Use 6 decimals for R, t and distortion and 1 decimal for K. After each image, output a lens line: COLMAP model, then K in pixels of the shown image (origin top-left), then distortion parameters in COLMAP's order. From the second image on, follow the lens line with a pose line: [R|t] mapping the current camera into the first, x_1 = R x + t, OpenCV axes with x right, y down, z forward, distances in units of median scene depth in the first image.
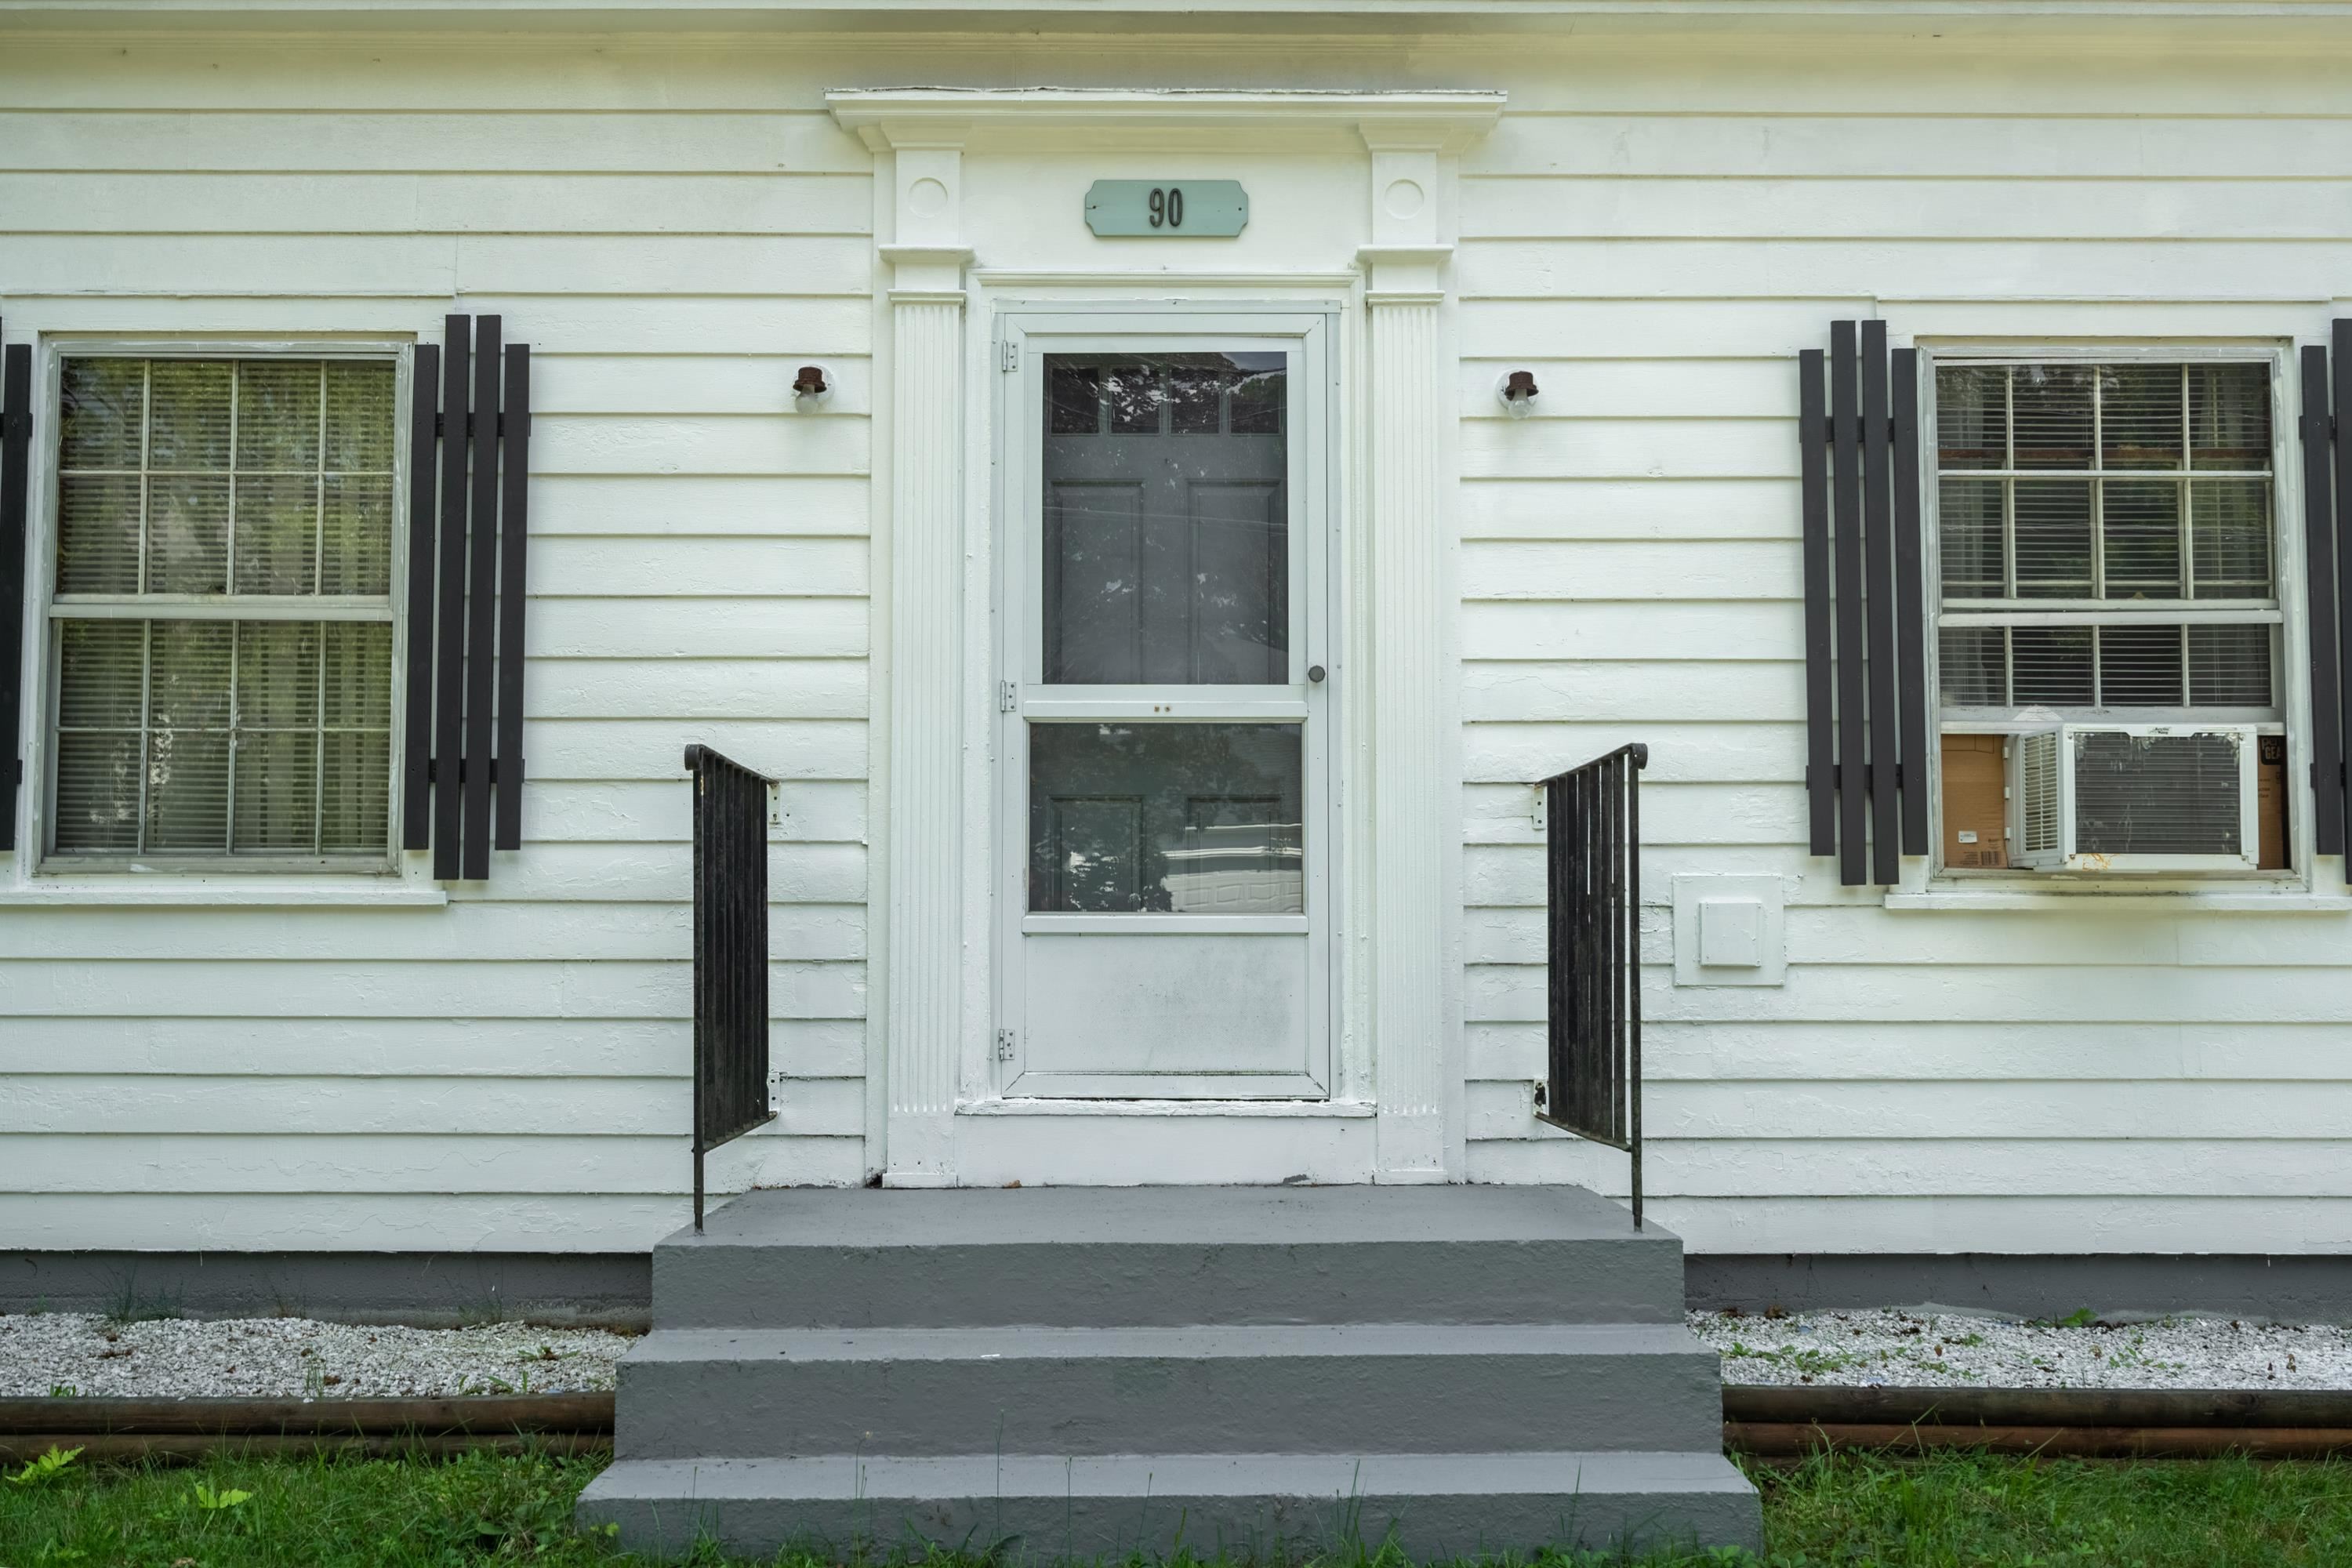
lens RADIAL K [[3063.3, 0, 1175.8], [0, 3063.3, 860.1], [0, 0, 1]] dist [-0.002112, -0.004140]
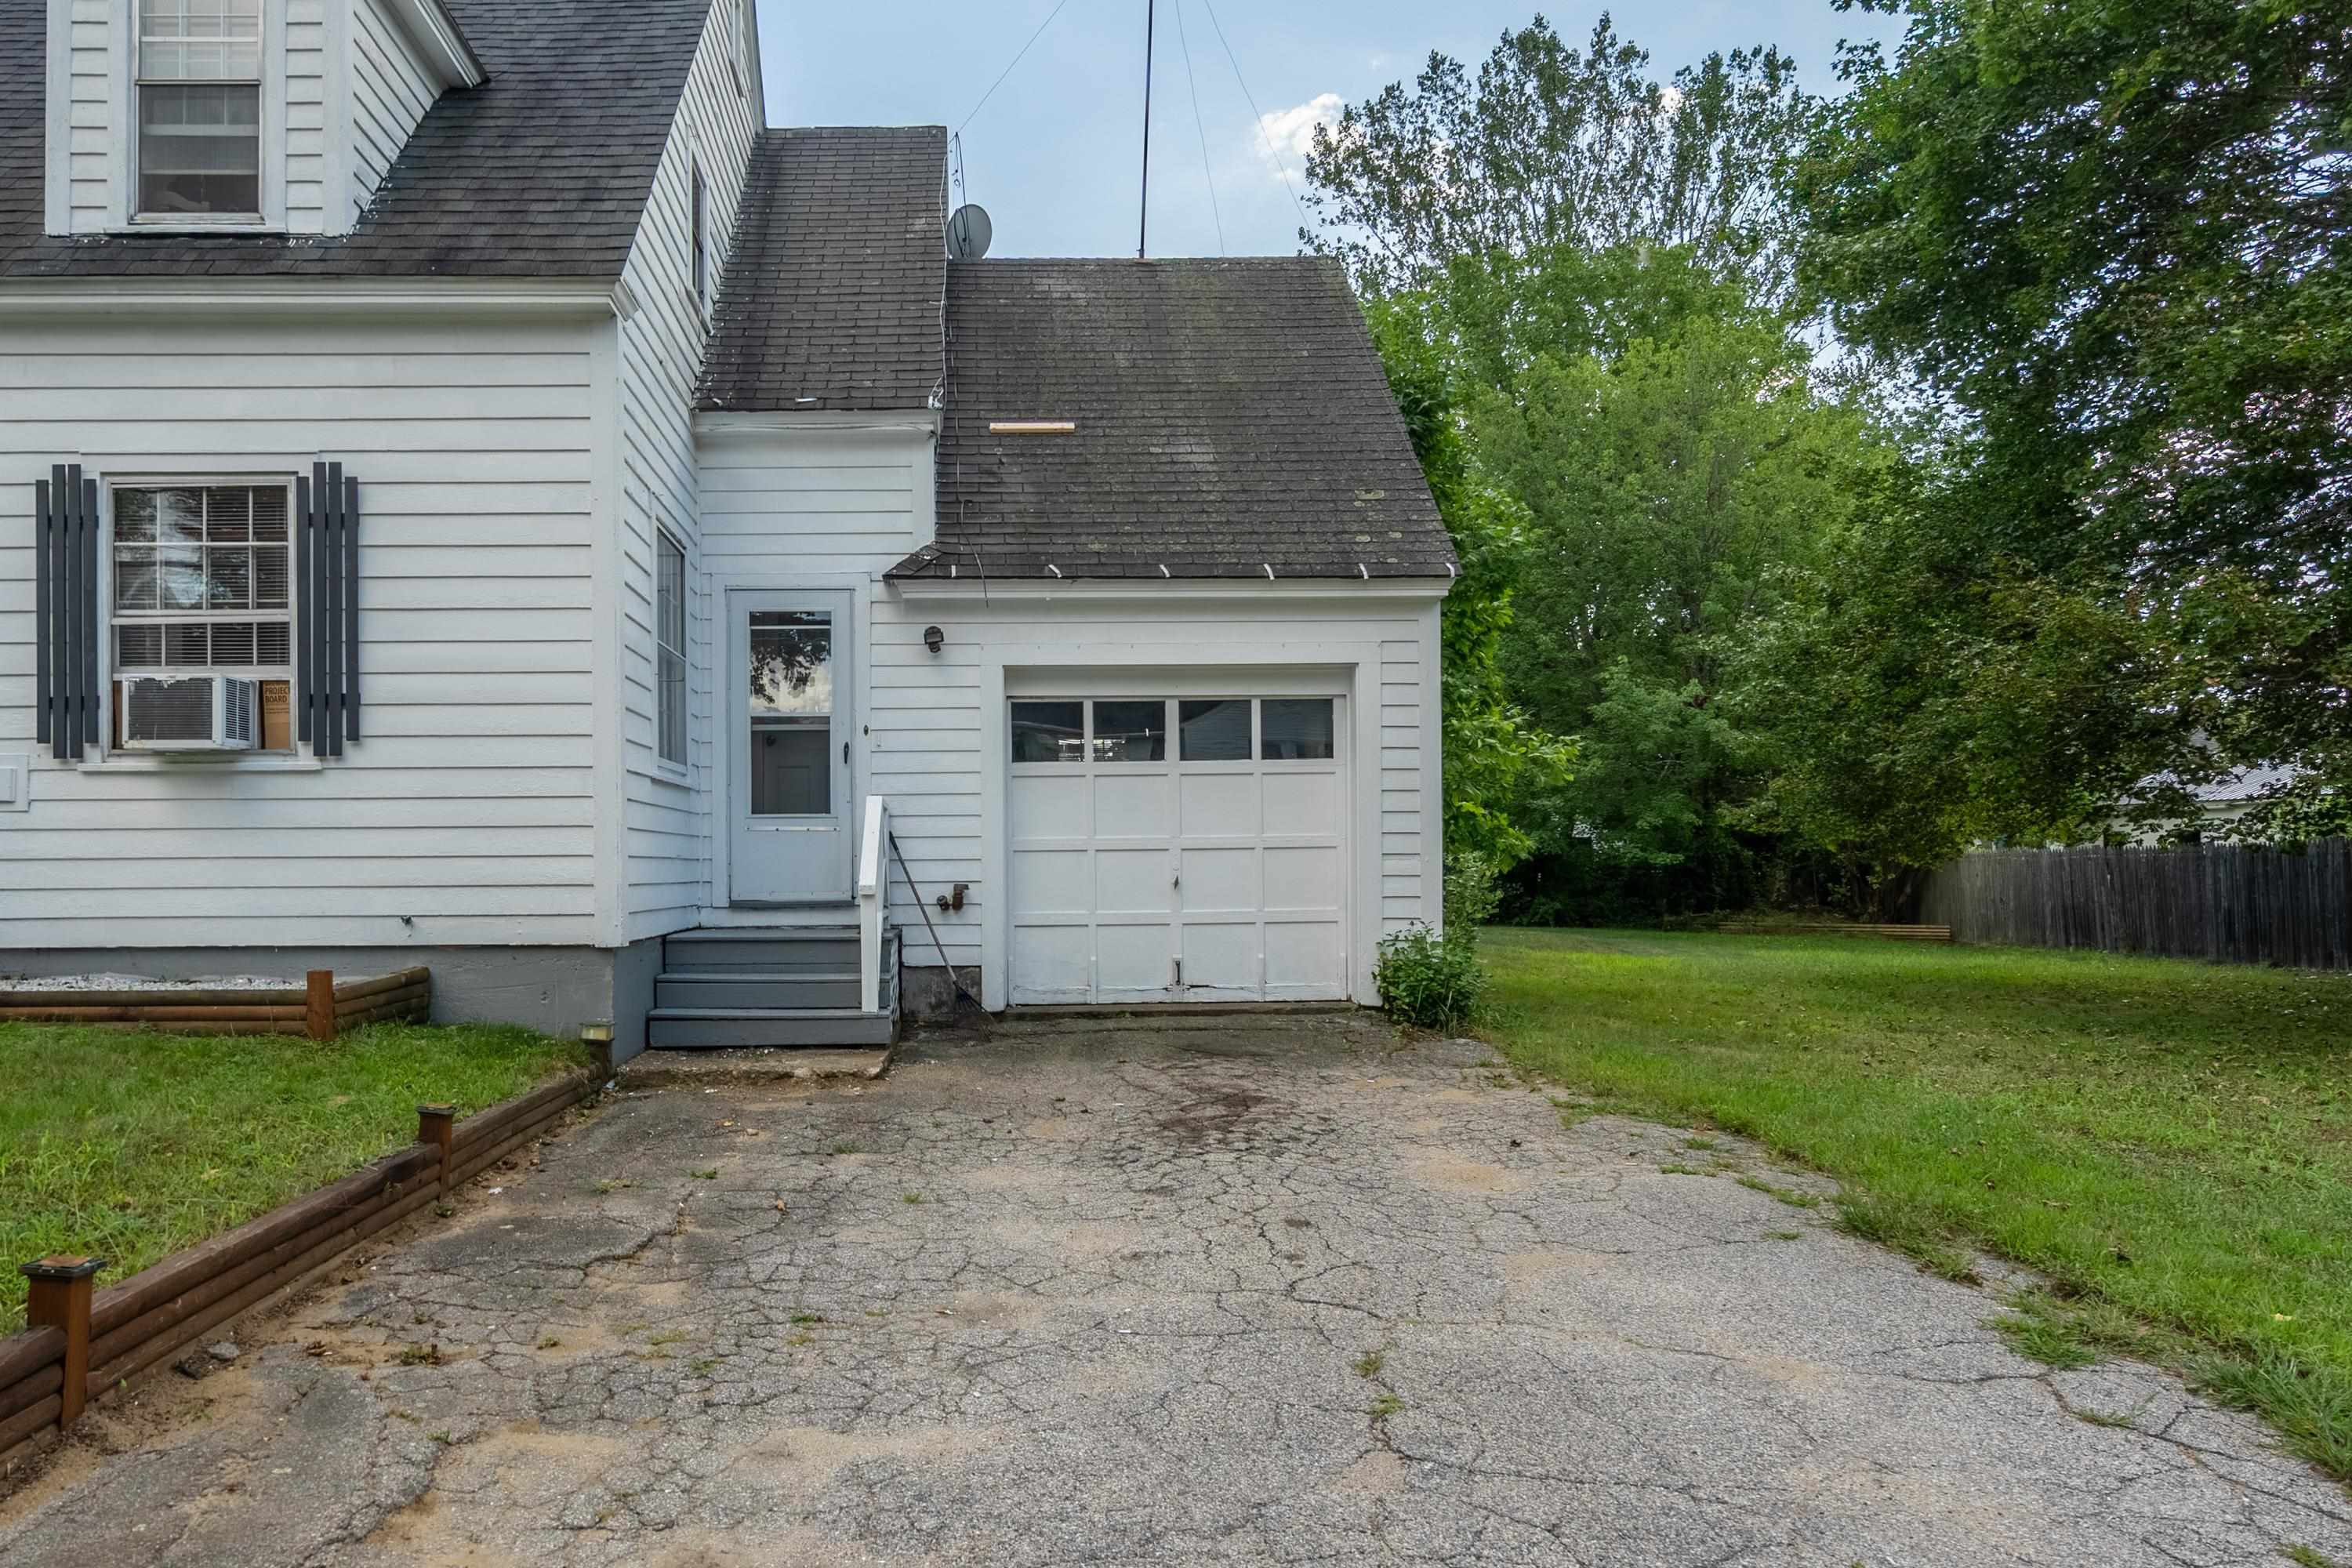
lens RADIAL K [[1572.4, 0, 1170.8], [0, 1572.4, 848.6], [0, 0, 1]] dist [-0.004953, 0.001404]
pose [[0.999971, -0.007142, 0.002457, 0.904172], [0.006959, 0.997677, 0.067761, 0.002412], [-0.002935, -0.067742, 0.997699, 0.000710]]
